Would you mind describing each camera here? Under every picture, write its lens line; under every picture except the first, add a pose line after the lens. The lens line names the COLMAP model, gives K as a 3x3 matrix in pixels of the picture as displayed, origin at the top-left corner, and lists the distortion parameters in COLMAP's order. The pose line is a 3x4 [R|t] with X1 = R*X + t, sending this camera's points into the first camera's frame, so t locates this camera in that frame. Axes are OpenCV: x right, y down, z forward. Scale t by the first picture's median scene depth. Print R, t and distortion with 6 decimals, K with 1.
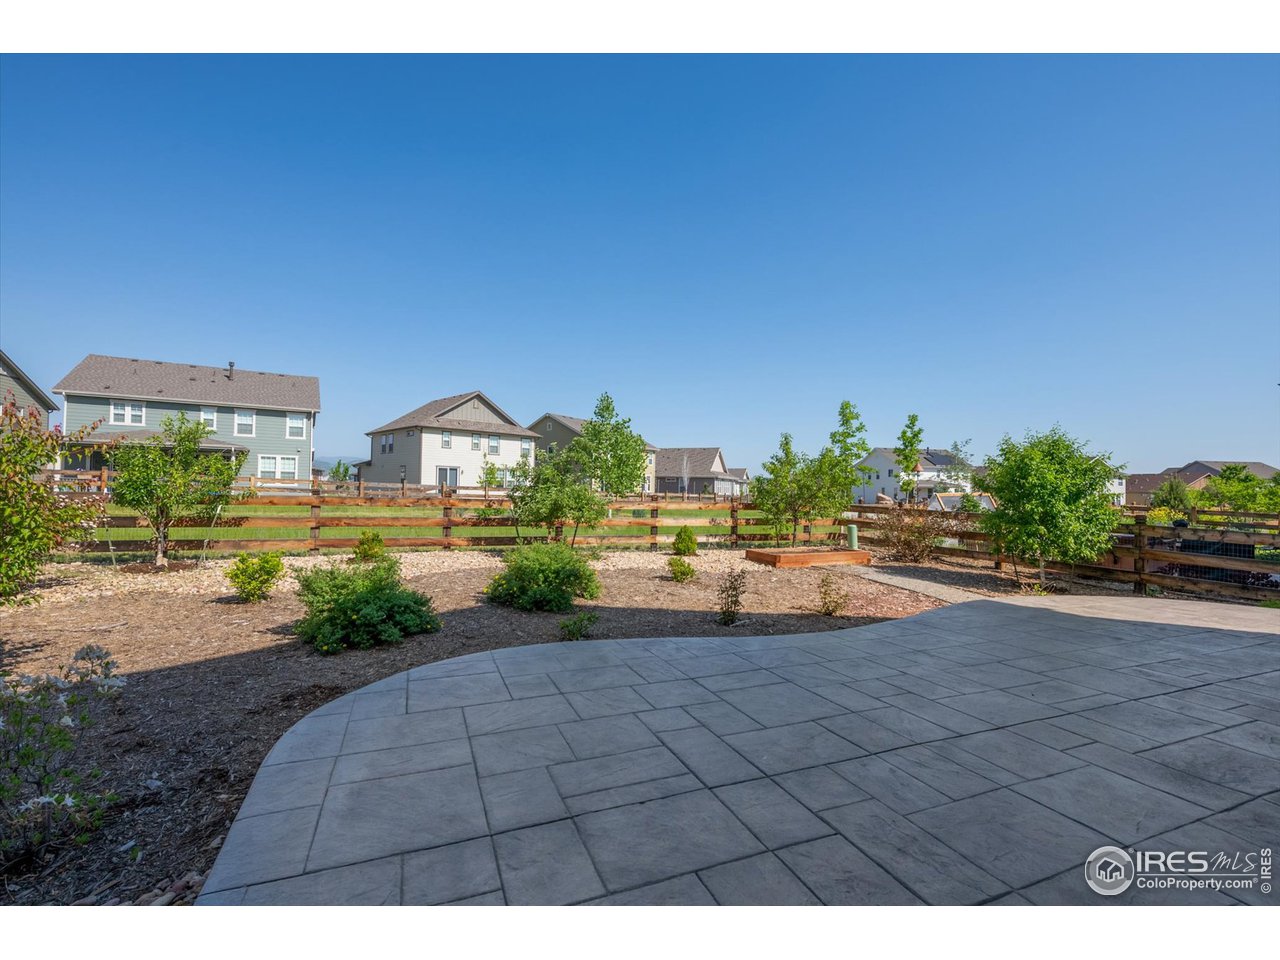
lens RADIAL K [[576.4, 0, 640.0], [0, 576.4, 480.0], [0, 0, 1]] dist [-0.001085, -0.000384]
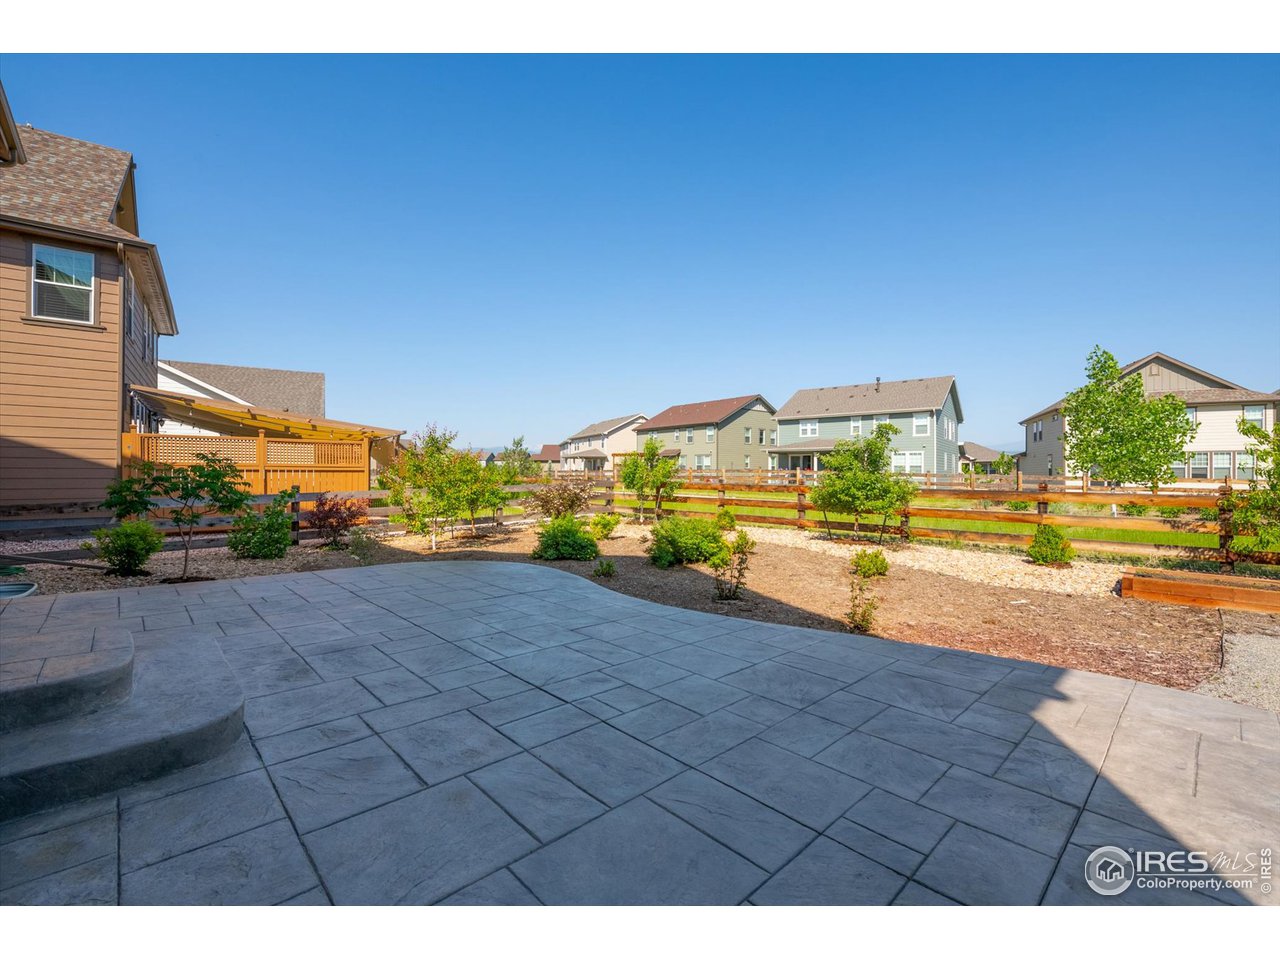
lens RADIAL K [[570.7, 0, 639.1], [0, 570.7, 470.3], [0, 0, 1]] dist [0.006102, -0.000002]
pose [[0.337626, -0.024948, -0.940950, 0.287661], [0.017754, 0.999640, -0.020134, 0.008143], [0.941113, -0.009908, 0.337947, 0.134014]]
